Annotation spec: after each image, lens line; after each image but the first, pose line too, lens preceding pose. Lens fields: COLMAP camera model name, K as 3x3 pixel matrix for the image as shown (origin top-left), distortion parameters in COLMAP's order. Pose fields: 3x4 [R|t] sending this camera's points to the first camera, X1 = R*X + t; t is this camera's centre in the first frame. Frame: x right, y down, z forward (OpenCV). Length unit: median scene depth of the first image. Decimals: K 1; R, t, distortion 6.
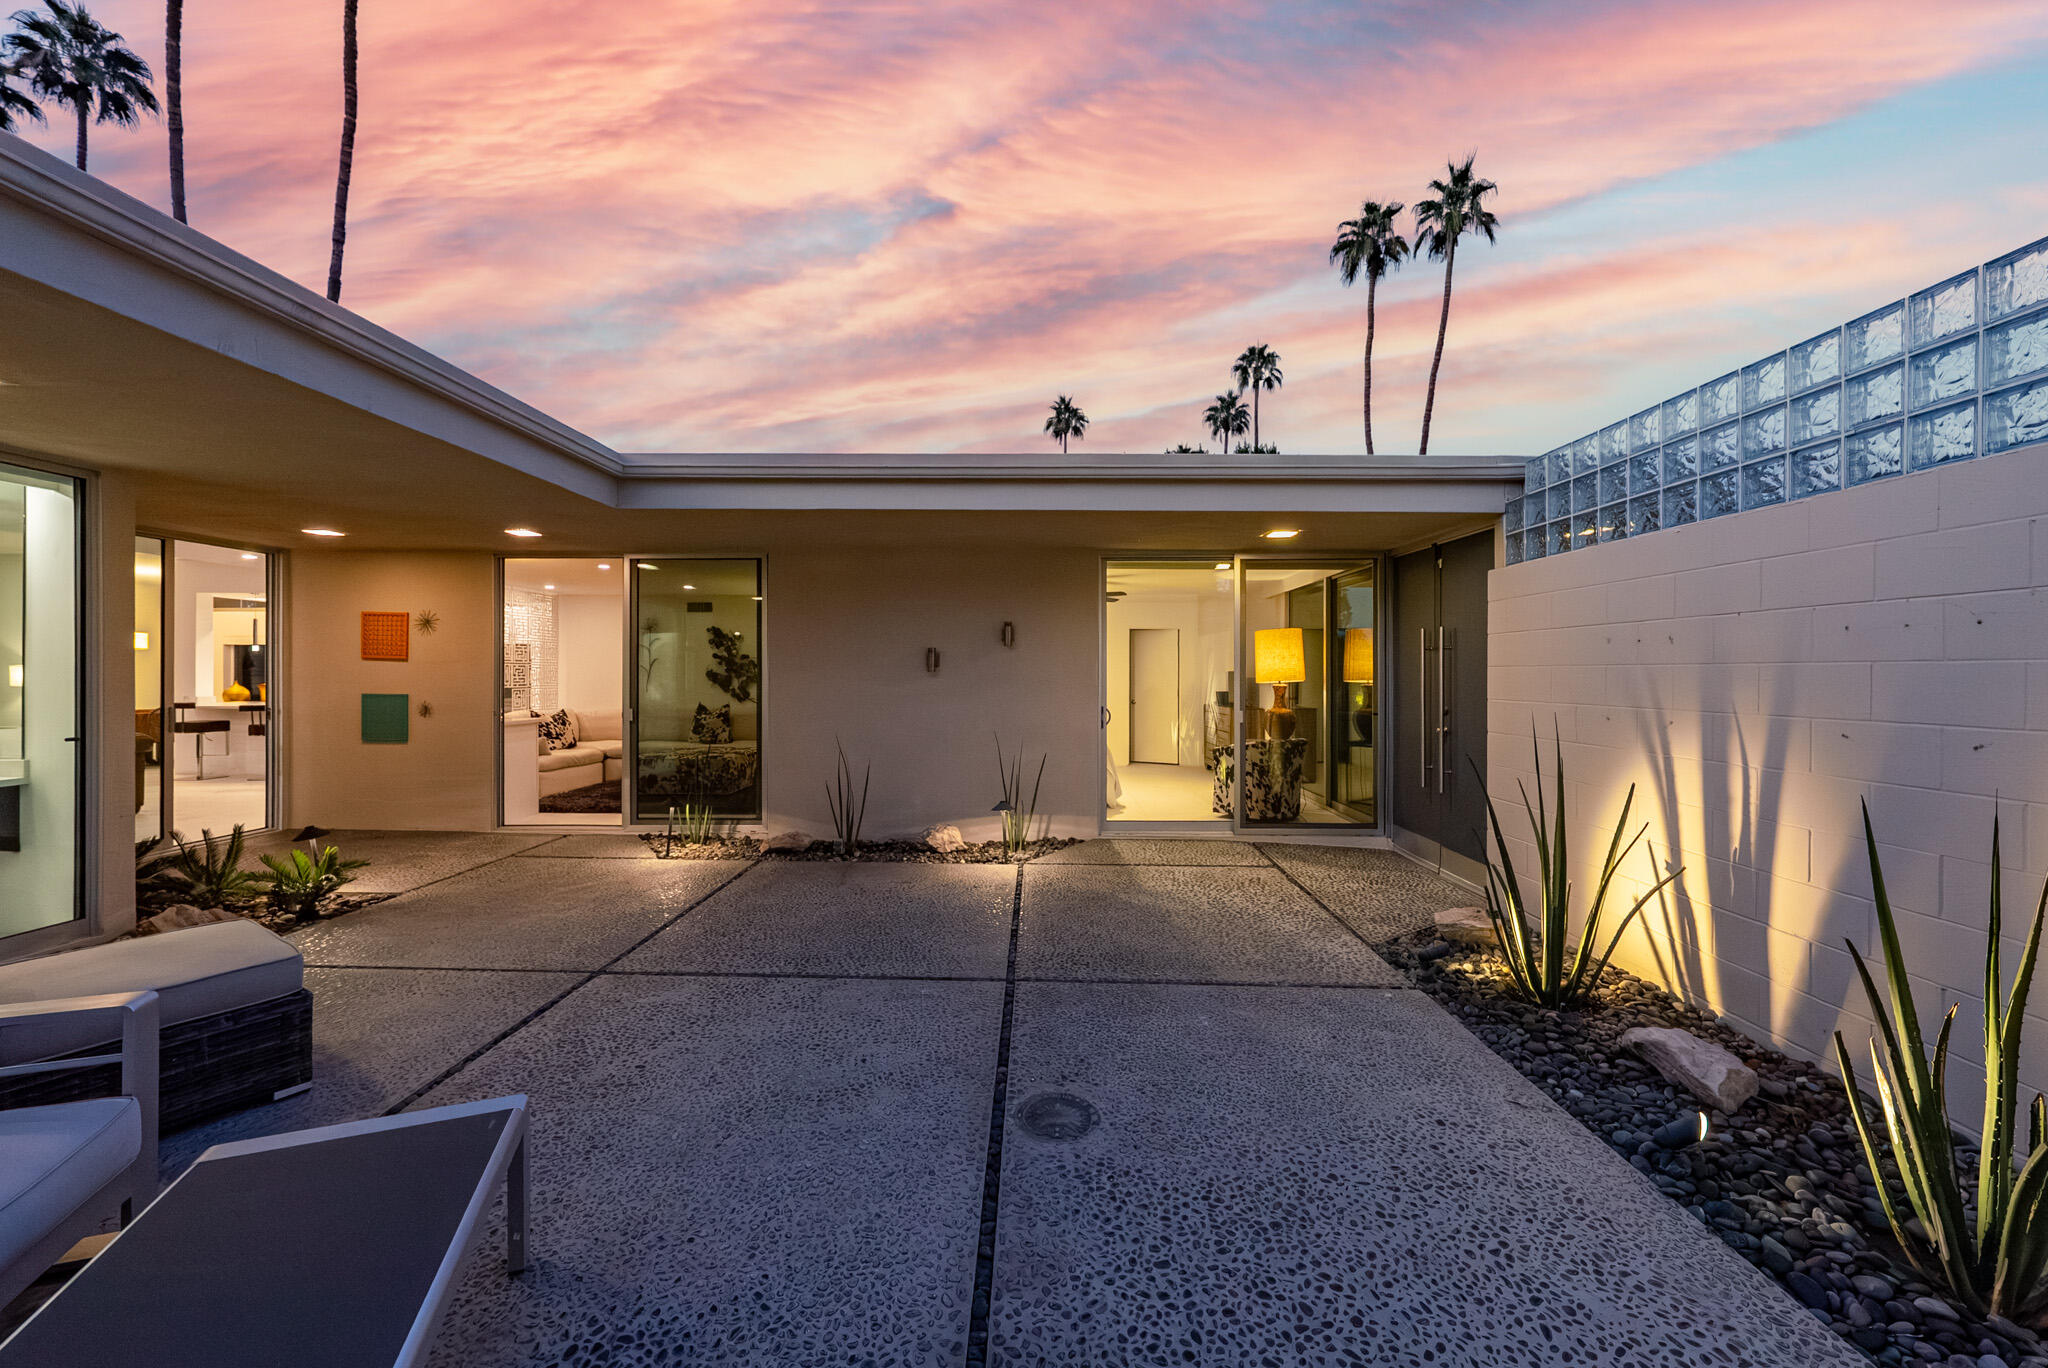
lens RADIAL K [[767.0, 0, 1024.0], [0, 767.0, 684.0], [0, 0, 1]] dist [-0.000028, -0.000008]
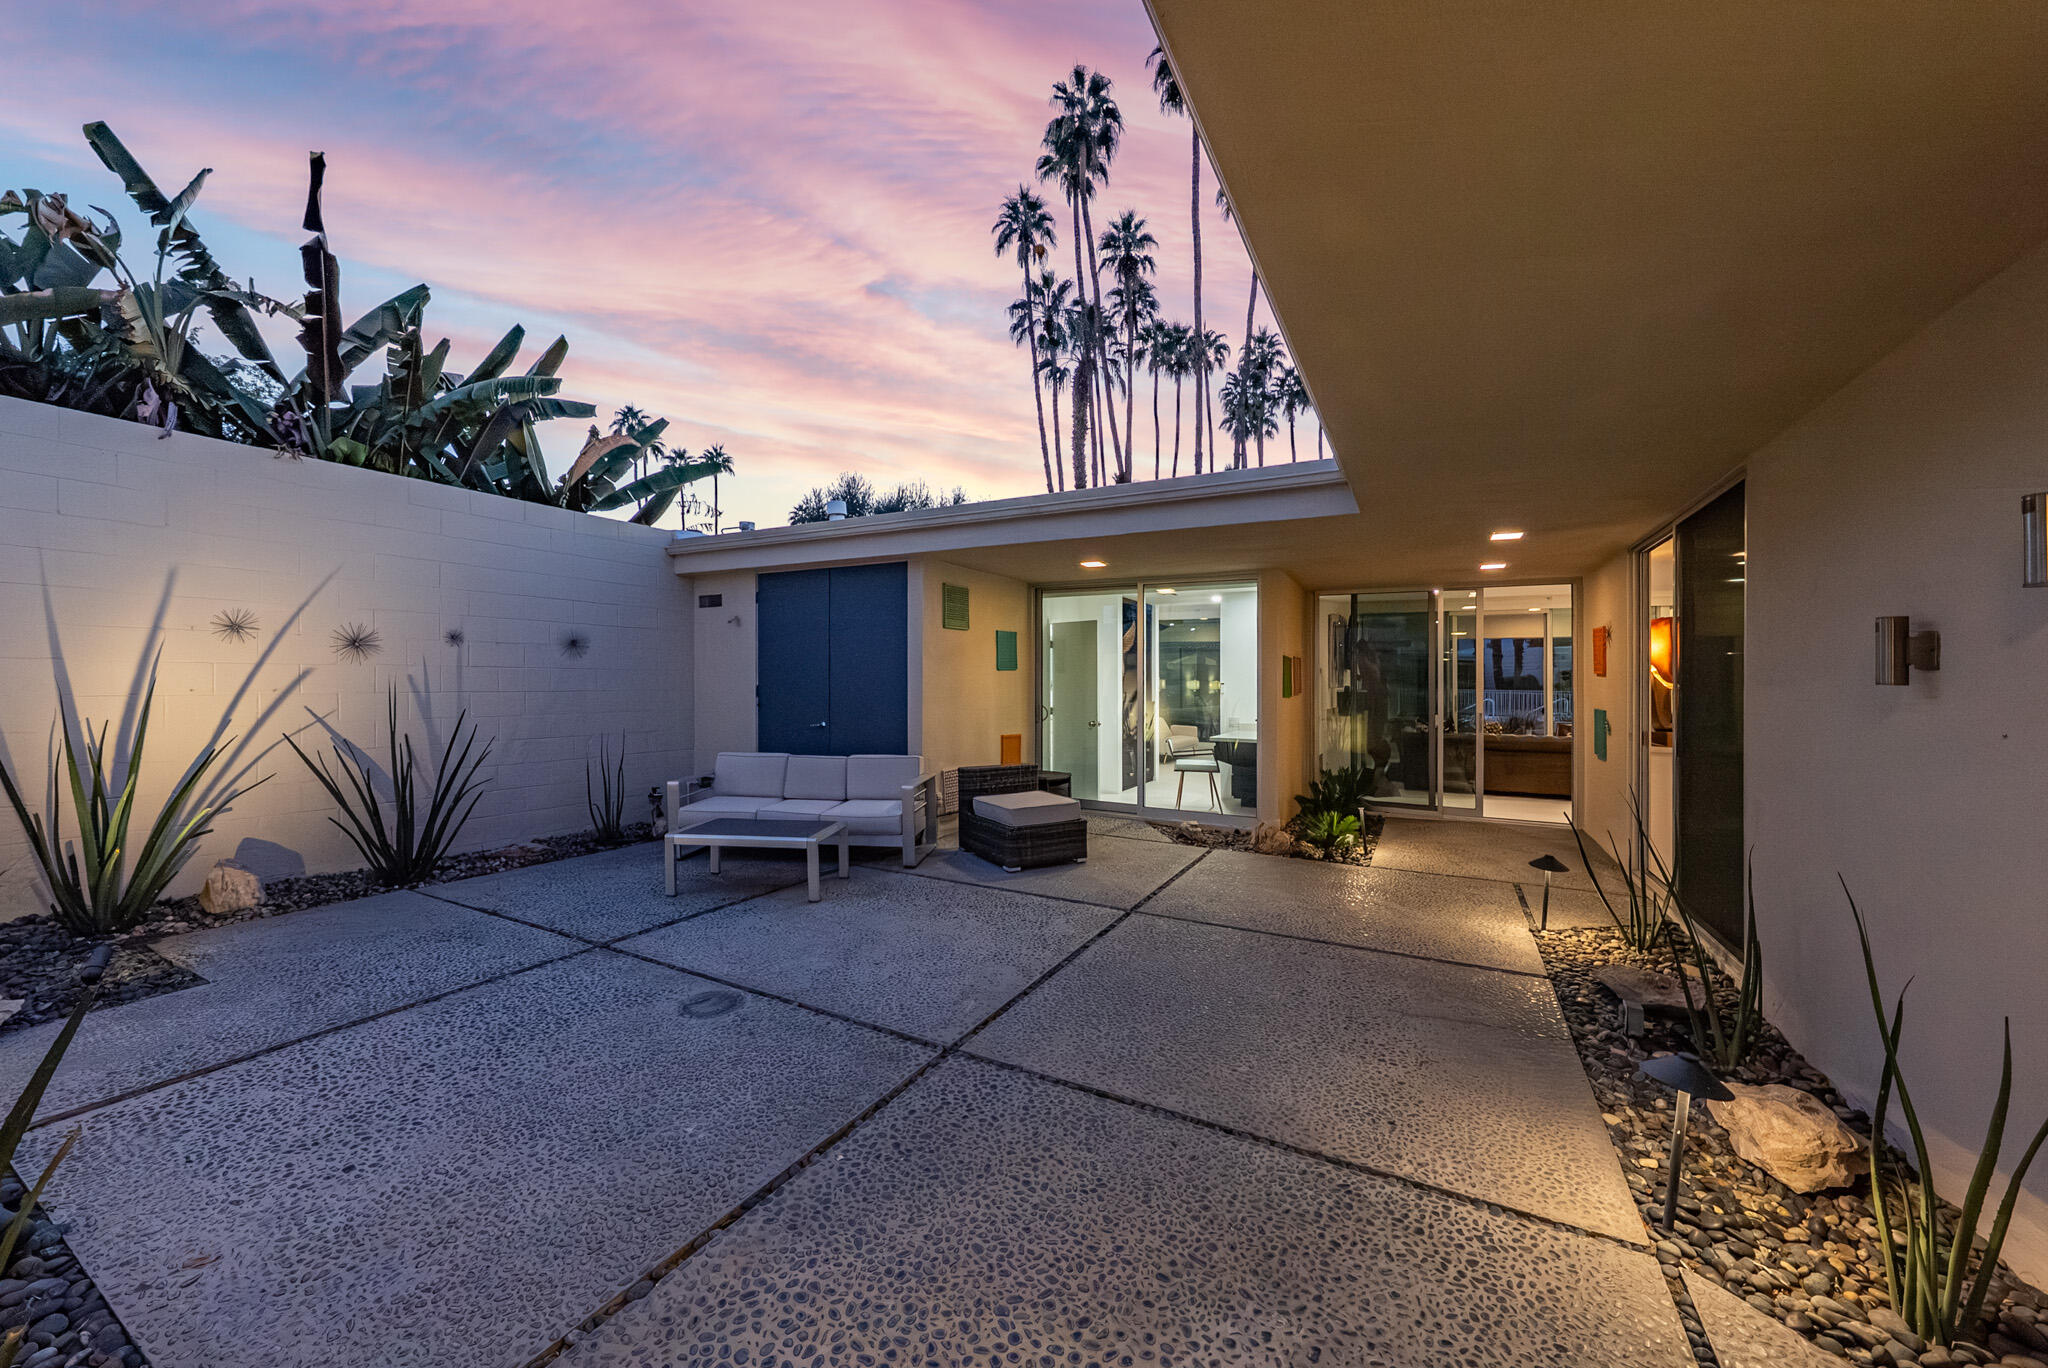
lens RADIAL K [[764.6, 0, 1078.1], [0, 764.6, 684.1], [0, 0, 1]] dist [0.000228, 0.000037]
pose [[-0.453147, -0.005192, -0.891421, 0.687135], [-0.017671, 0.999839, 0.003160, -0.020318], [0.891261, 0.017185, -0.453166, 1.556004]]
